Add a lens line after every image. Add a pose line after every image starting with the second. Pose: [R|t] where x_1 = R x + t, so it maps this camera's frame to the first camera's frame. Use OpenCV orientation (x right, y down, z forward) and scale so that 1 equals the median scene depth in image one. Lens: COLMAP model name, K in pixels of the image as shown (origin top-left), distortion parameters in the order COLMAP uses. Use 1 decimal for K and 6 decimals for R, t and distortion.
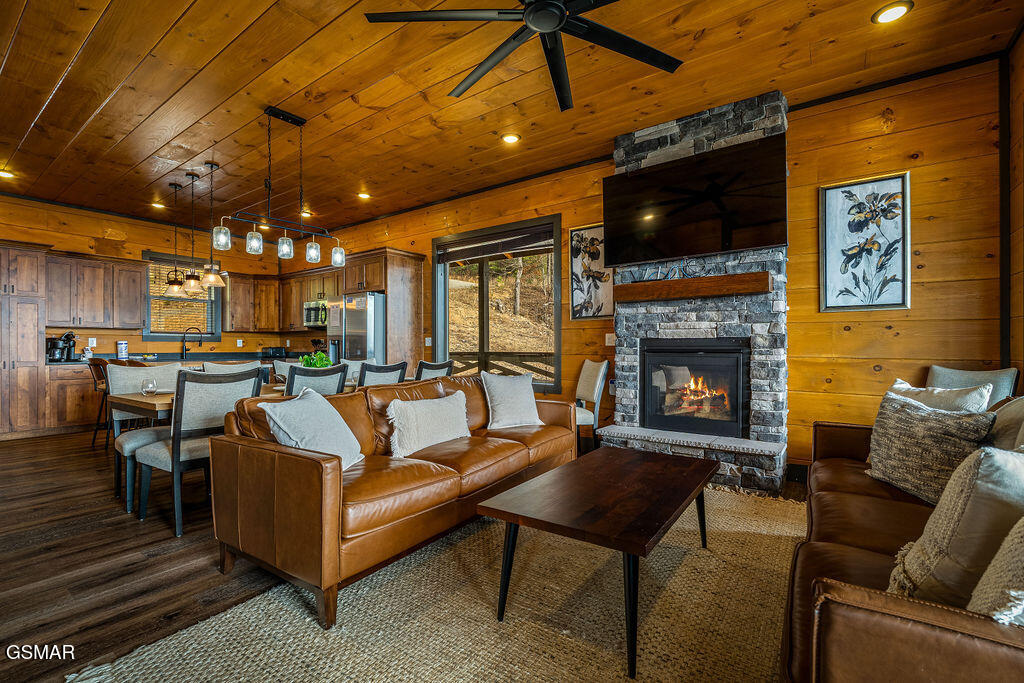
lens RADIAL K [[455.4, 0, 522.2], [0, 455.4, 346.8], [0, 0, 1]] dist [-0.008373, 0.000016]
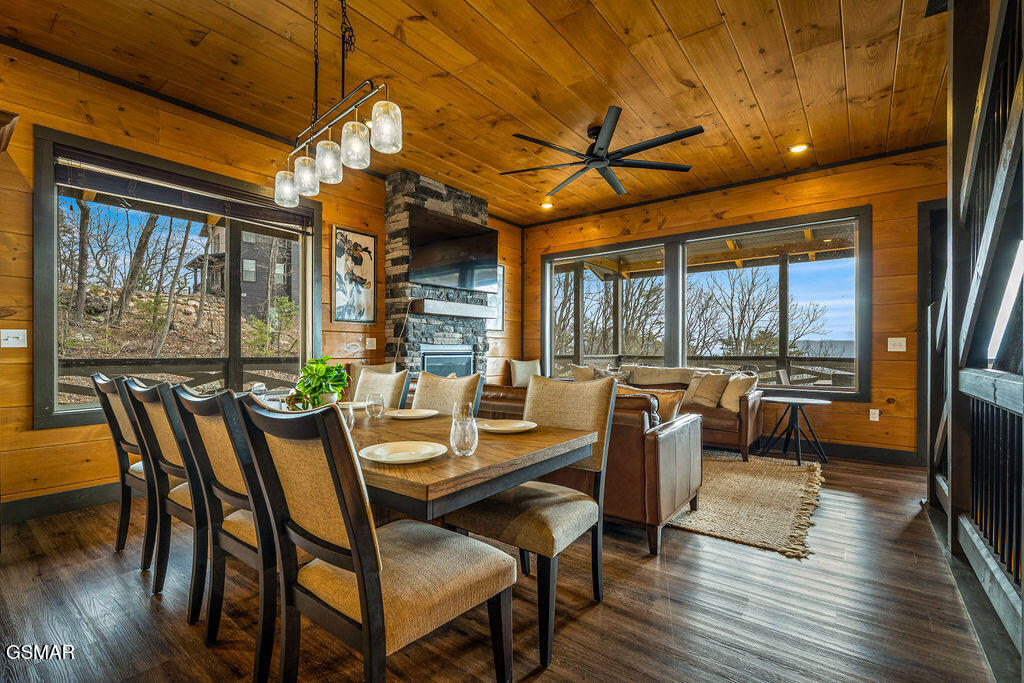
lens RADIAL K [[455.4, 0, 507.2], [0, 455.4, 352.0], [0, 0, 1]] dist [-0.008373, 0.000016]
pose [[0.042817, 0.000722, 0.999083, -0.836223], [-0.000518, 1.000000, -0.000700, 0.004345], [-0.999083, -0.000488, 0.042817, 0.616604]]
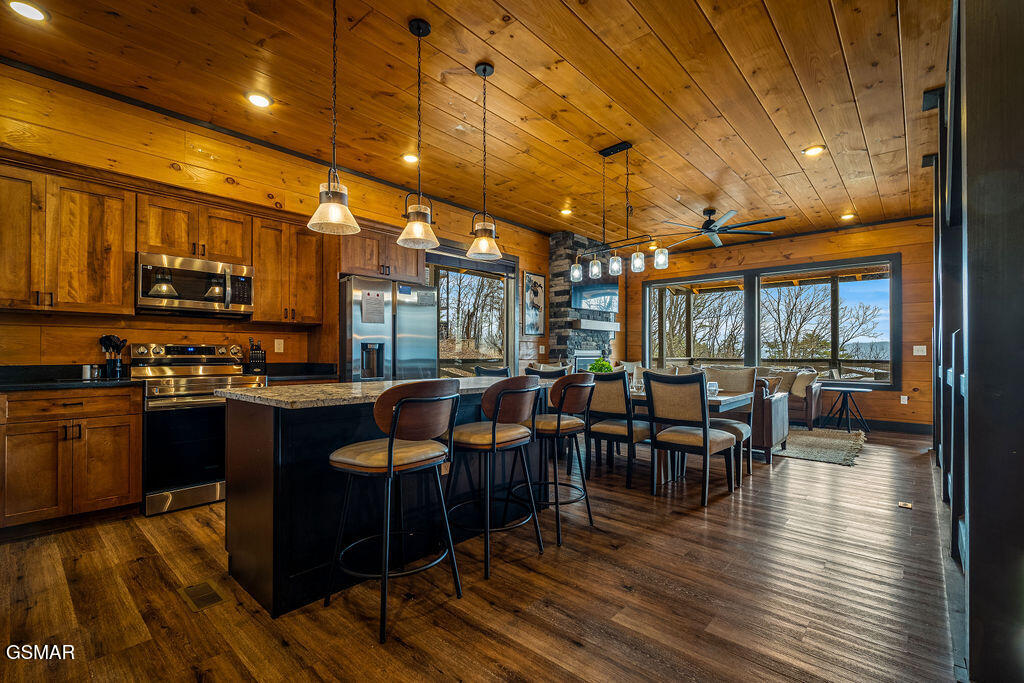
lens RADIAL K [[455.4, 0, 509.2], [0, 455.4, 350.5], [0, 0, 1]] dist [-0.008373, 0.000016]
pose [[0.113270, 0.010441, 0.993509, -1.335361], [-0.001129, 0.999945, -0.010379, 0.003401], [-0.993564, 0.000054, 0.113275, 0.908840]]
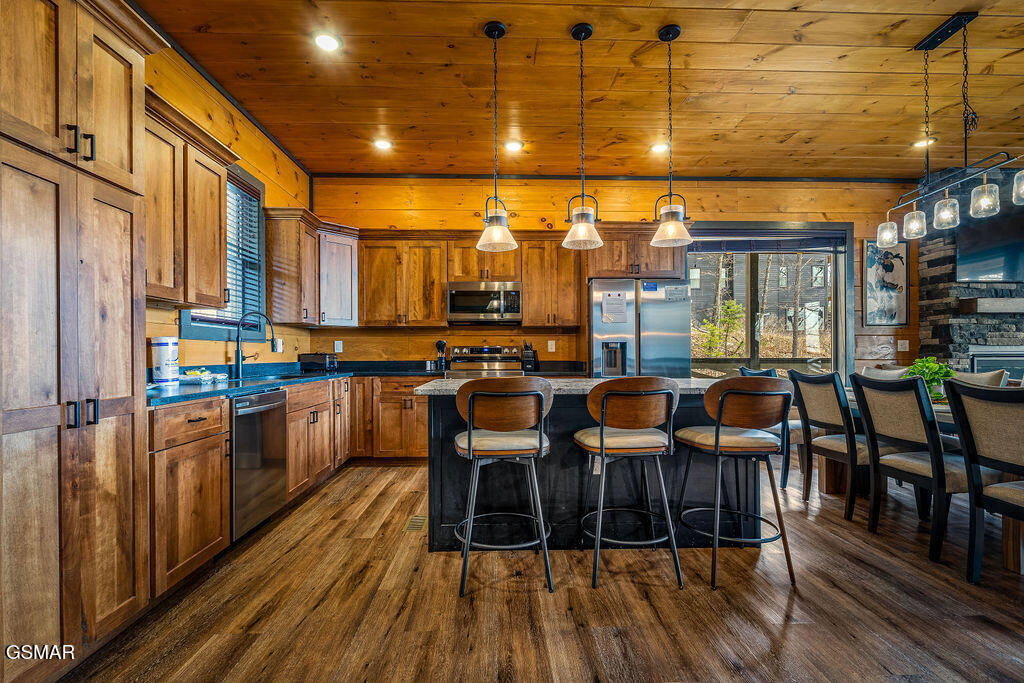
lens RADIAL K [[455.4, 0, 504.7], [0, 455.4, 352.2], [0, 0, 1]] dist [-0.008373, 0.000016]
pose [[0.799510, 0.001541, 0.600650, -1.211217], [0.001223, 0.999990, -0.004194, 0.003867], [-0.600651, 0.004088, 0.799501, 0.682058]]
